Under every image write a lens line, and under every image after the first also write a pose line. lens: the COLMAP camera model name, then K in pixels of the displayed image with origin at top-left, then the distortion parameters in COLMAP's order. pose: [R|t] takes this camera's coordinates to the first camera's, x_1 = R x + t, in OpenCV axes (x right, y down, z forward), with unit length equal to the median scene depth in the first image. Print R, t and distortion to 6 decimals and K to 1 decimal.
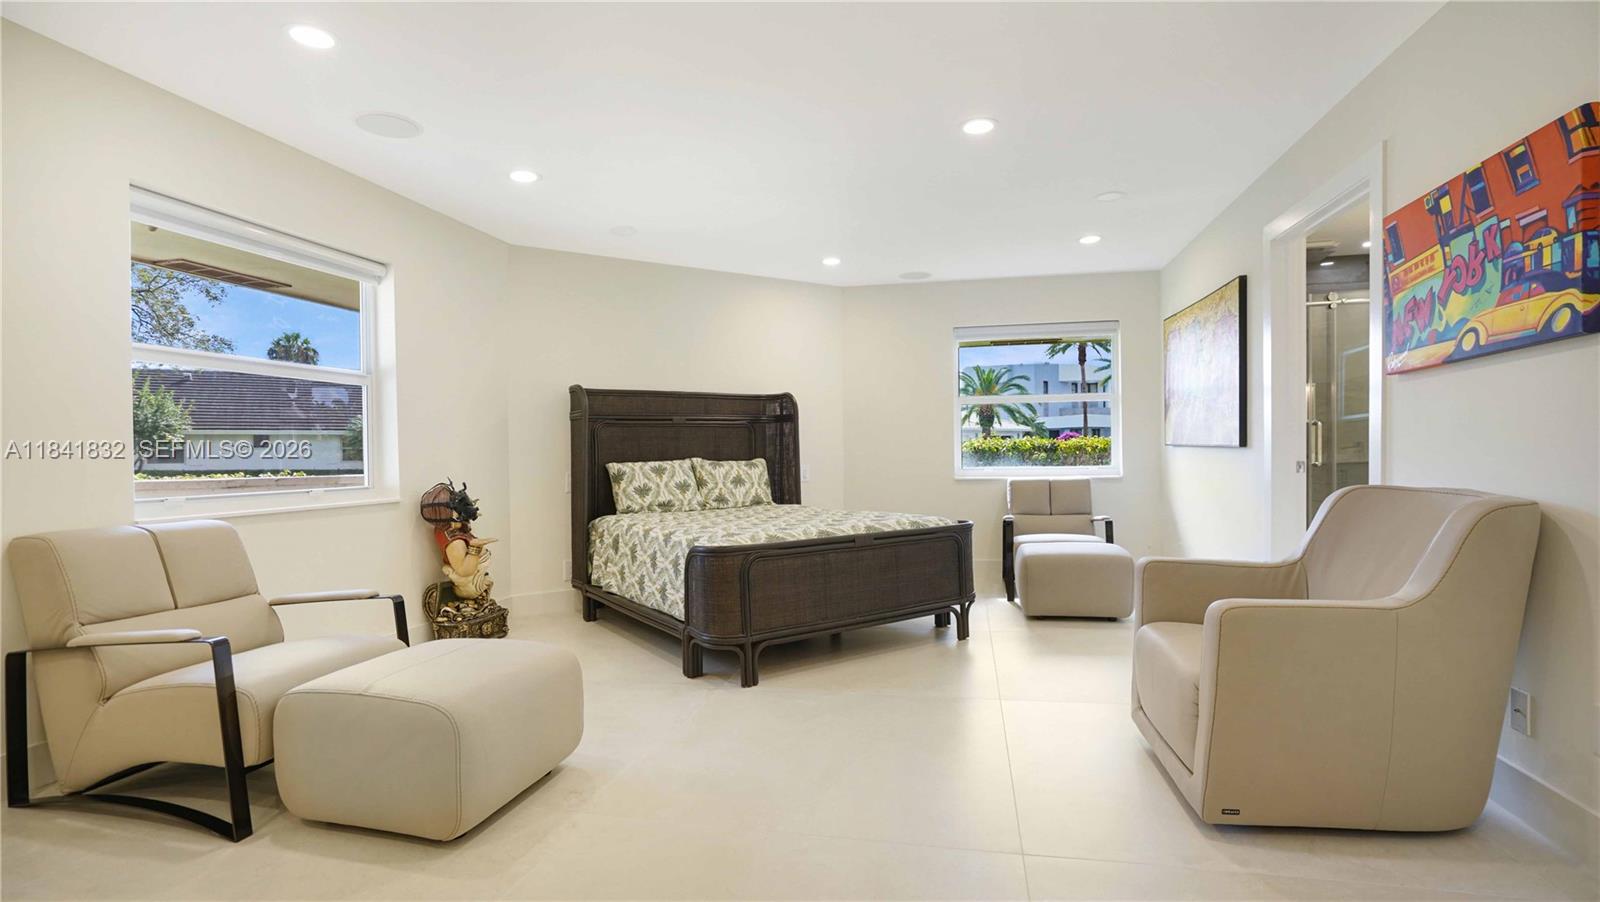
lens RADIAL K [[750.8, 0, 801.3], [0, 750.8, 461.0], [0, 0, 1]] dist [-0.057336, 0.026371]
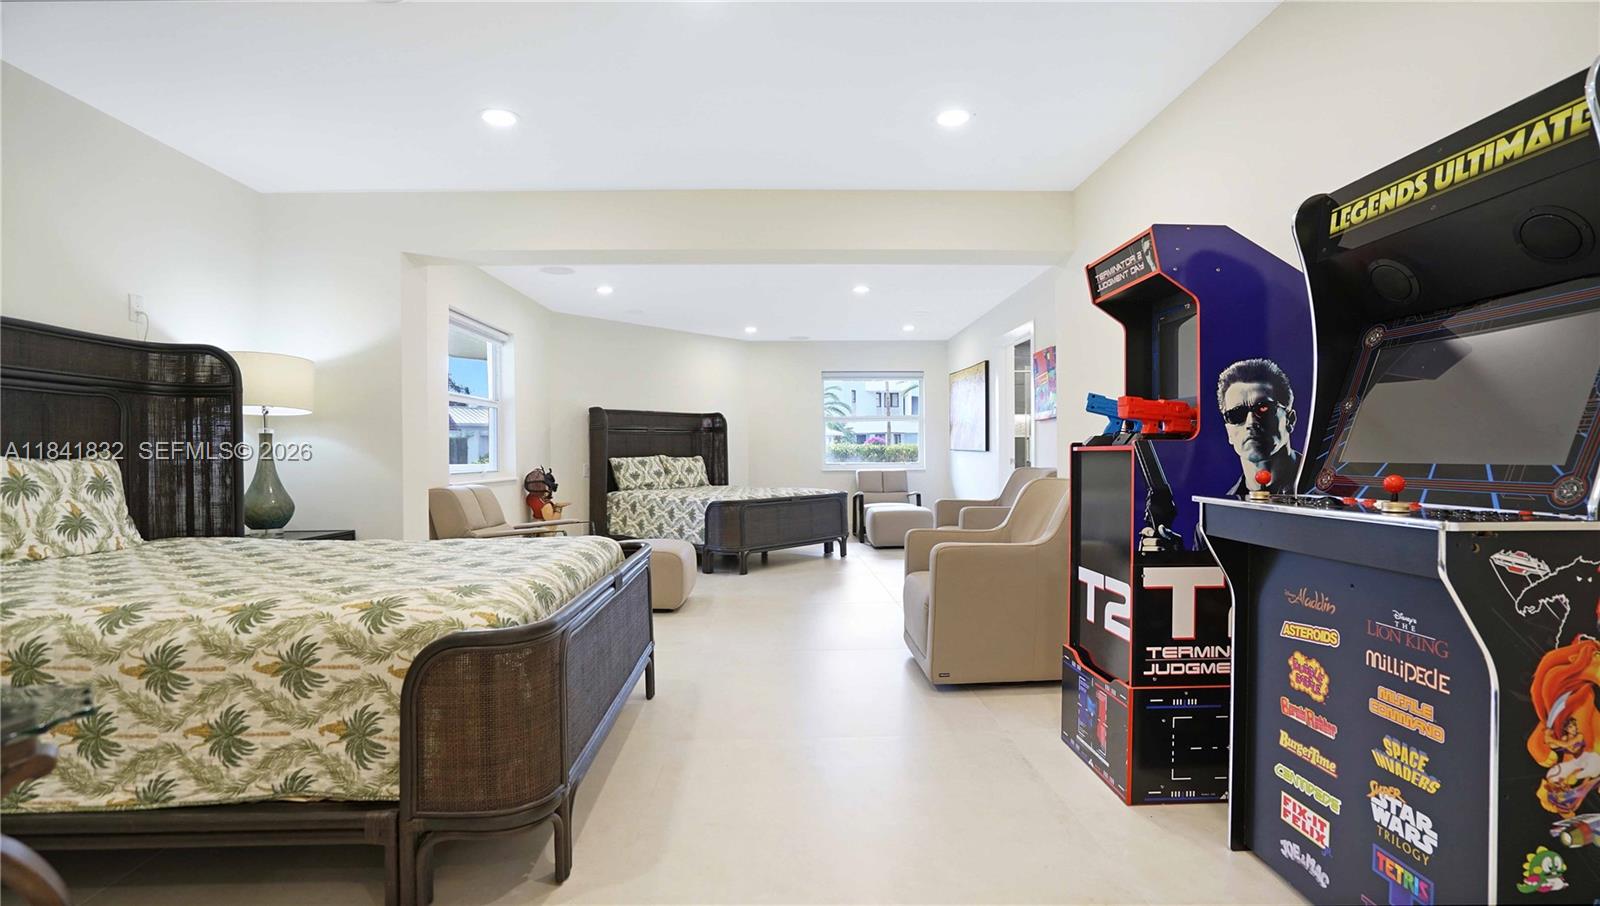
lens RADIAL K [[748.3, 0, 800.0], [0, 748.3, 453.0], [0, 0, 1]] dist [-0.000118, -0.000008]
pose [[0.968833, 0.009342, 0.247538, -0.261683], [-0.006216, 0.999891, -0.013409, 0.011194], [-0.247636, 0.011453, 0.968785, -0.567750]]
